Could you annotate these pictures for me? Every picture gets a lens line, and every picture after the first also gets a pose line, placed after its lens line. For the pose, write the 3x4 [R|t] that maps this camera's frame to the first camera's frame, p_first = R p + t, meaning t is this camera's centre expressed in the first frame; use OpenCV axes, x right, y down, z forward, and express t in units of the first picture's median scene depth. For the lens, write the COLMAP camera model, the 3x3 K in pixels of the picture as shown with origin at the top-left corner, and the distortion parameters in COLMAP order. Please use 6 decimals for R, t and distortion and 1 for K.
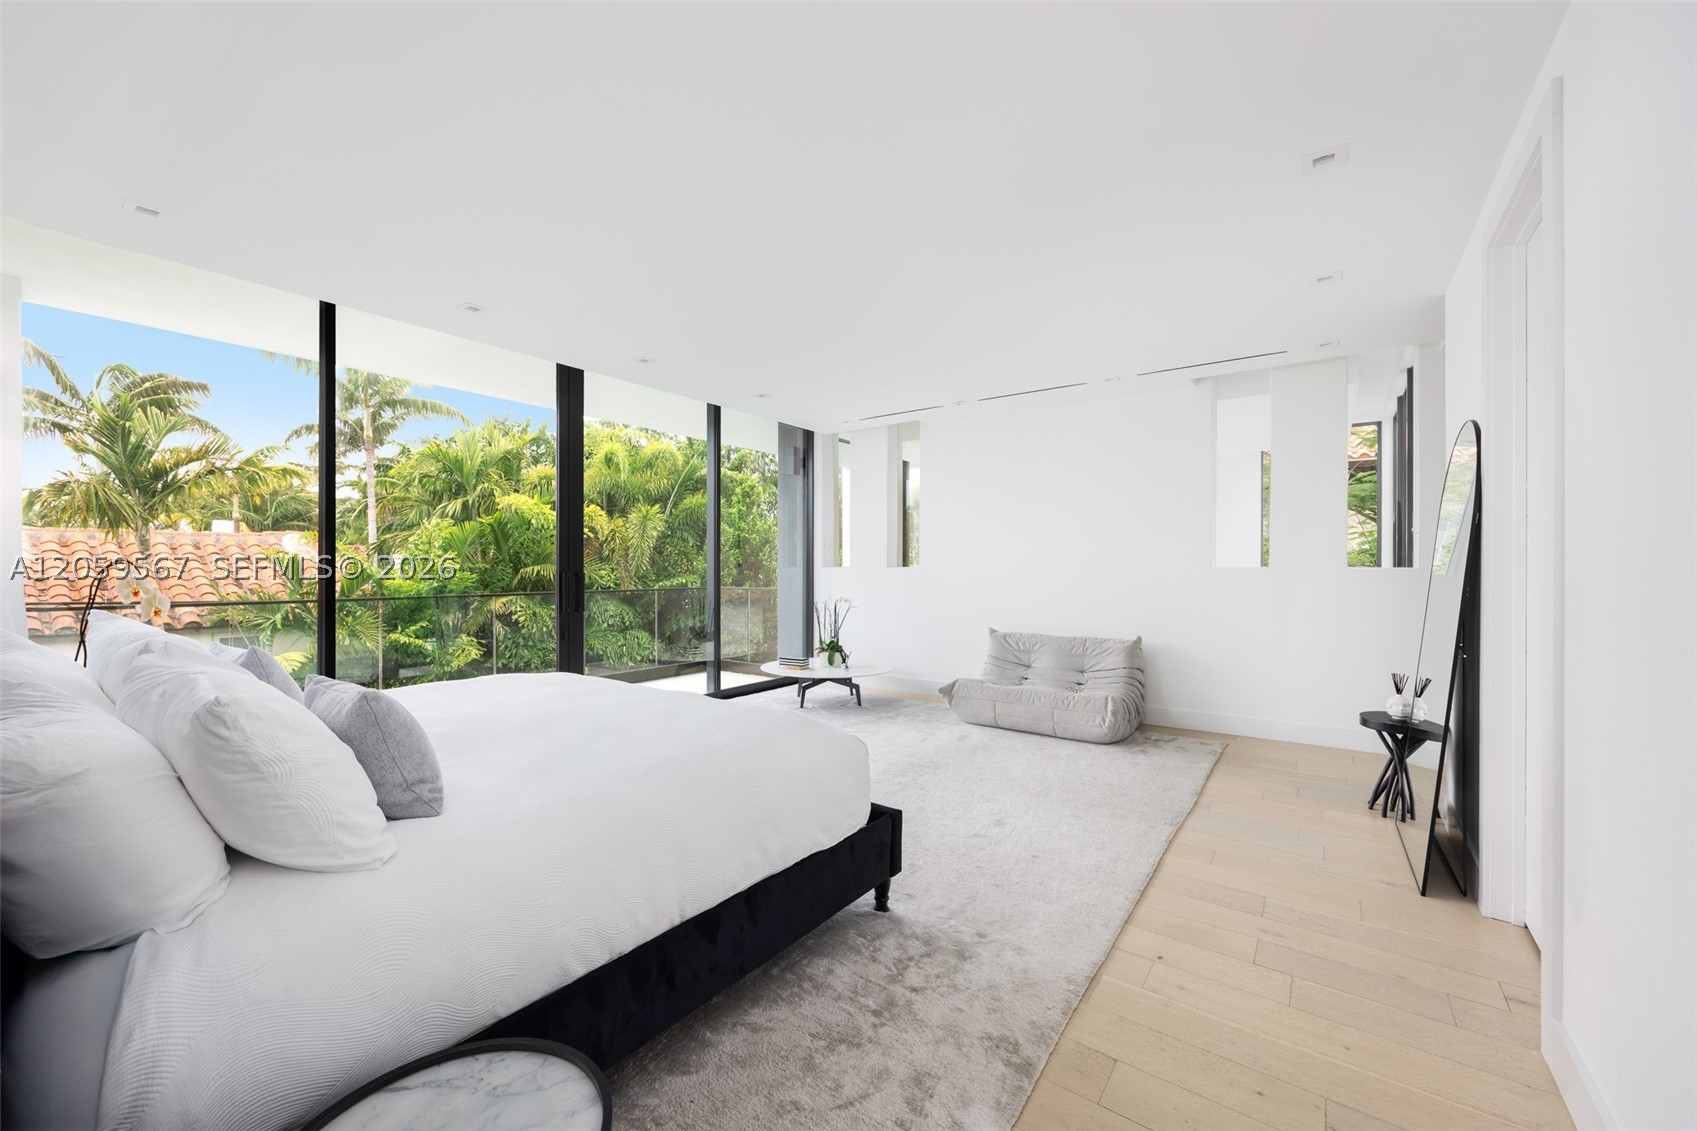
lens RADIAL K [[679.0, 0, 836.0], [0, 679.0, 560.7], [0, 0, 1]] dist [0.001545, 0.000229]
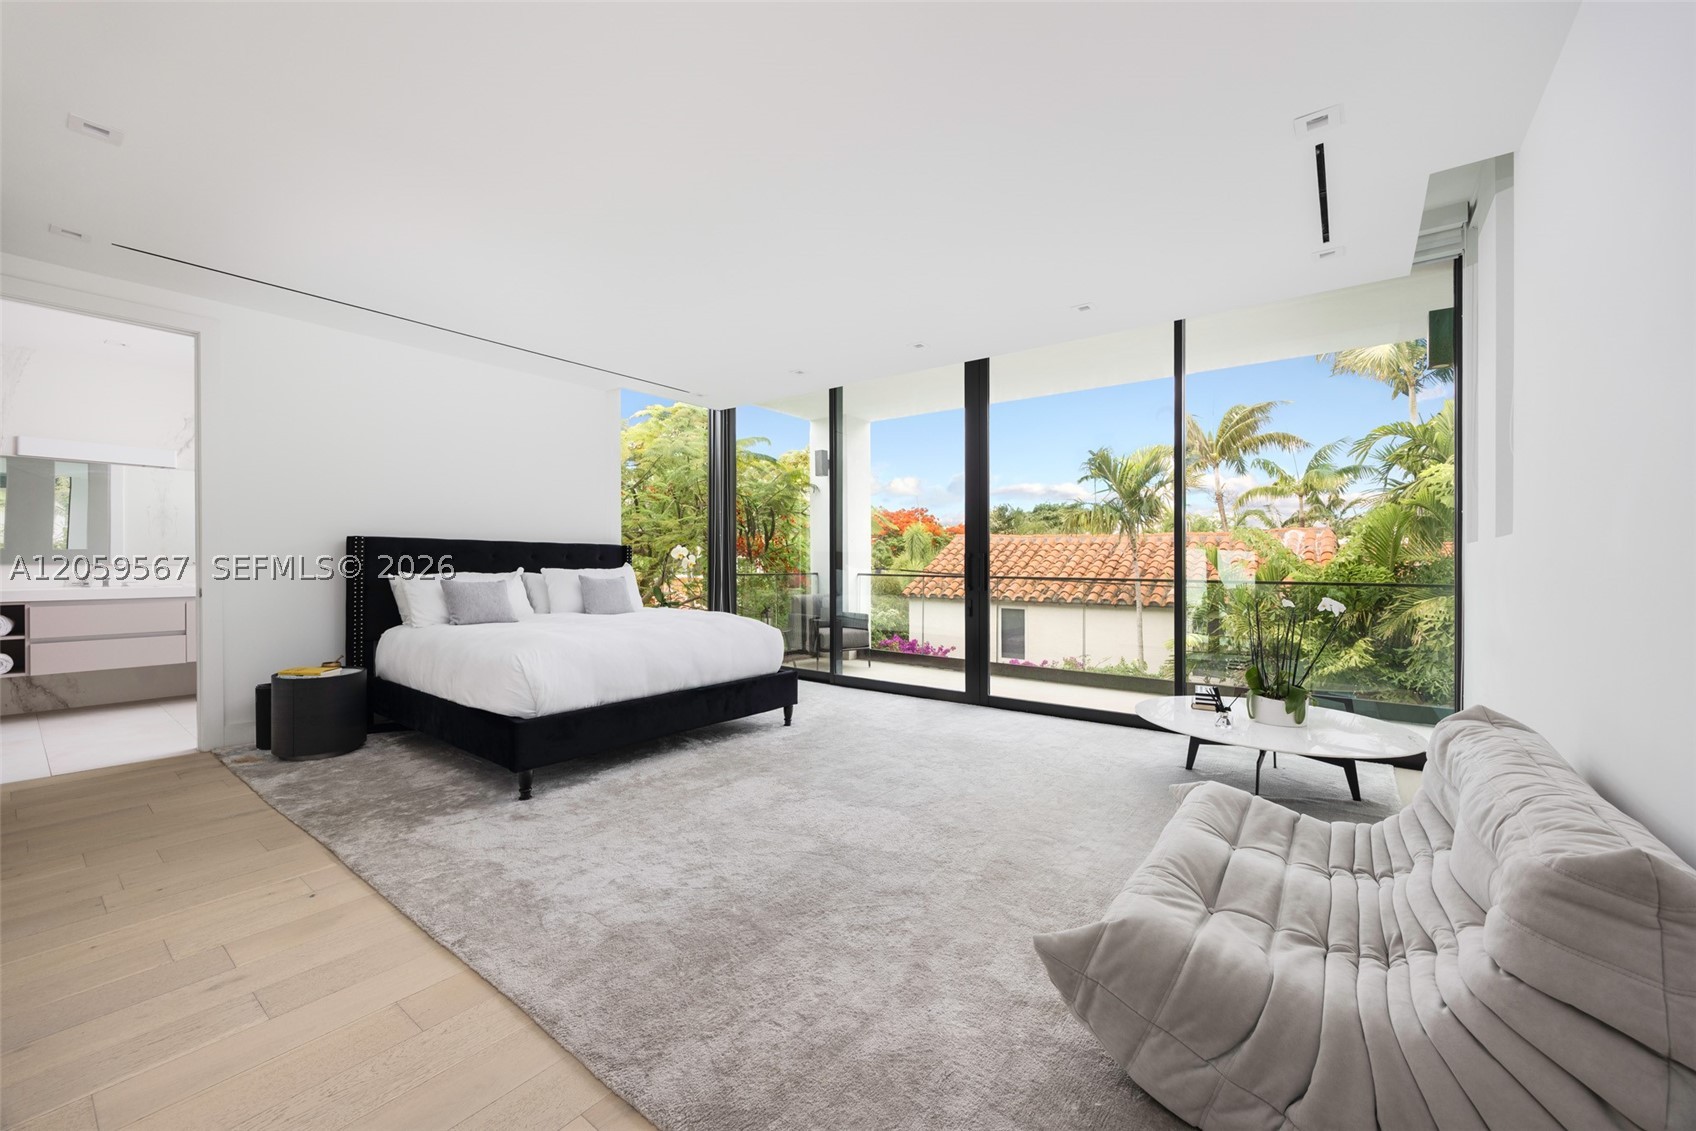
lens RADIAL K [[678.6, 0, 835.1], [0, 678.6, 565.7], [0, 0, 1]] dist [0.001545, 0.000229]
pose [[-0.033562, 0.006130, -0.999418, 0.682676], [-0.000827, 0.999981, 0.006161, 0.025403], [0.999436, 0.001033, -0.033556, 0.840471]]
